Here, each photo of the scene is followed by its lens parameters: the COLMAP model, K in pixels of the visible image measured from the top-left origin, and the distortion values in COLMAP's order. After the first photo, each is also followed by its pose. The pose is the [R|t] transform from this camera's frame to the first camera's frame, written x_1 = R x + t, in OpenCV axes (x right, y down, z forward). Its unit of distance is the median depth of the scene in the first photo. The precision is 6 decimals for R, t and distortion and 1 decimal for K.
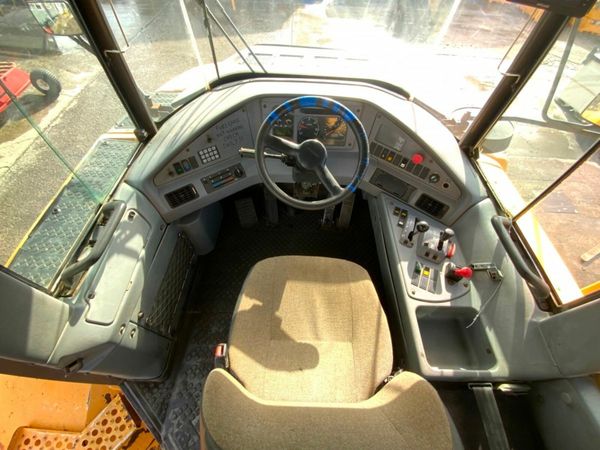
lens RADIAL K [[241.5, 0, 300.7], [0, 241.5, 225.2], [0, 0, 1]] dist [-0.000772, -0.000346]
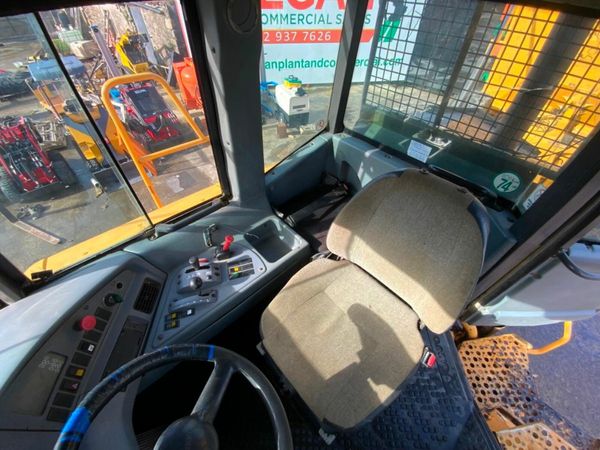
lens RADIAL K [[241.5, 0, 297.4], [0, 241.5, 225.0], [0, 0, 1]] dist [-0.000772, -0.000346]
pose [[-0.680194, -0.568969, 0.462180, -0.068587], [0.572153, -0.017944, 0.819951, -0.545808], [-0.458233, 0.822163, 0.337742, 0.325892]]
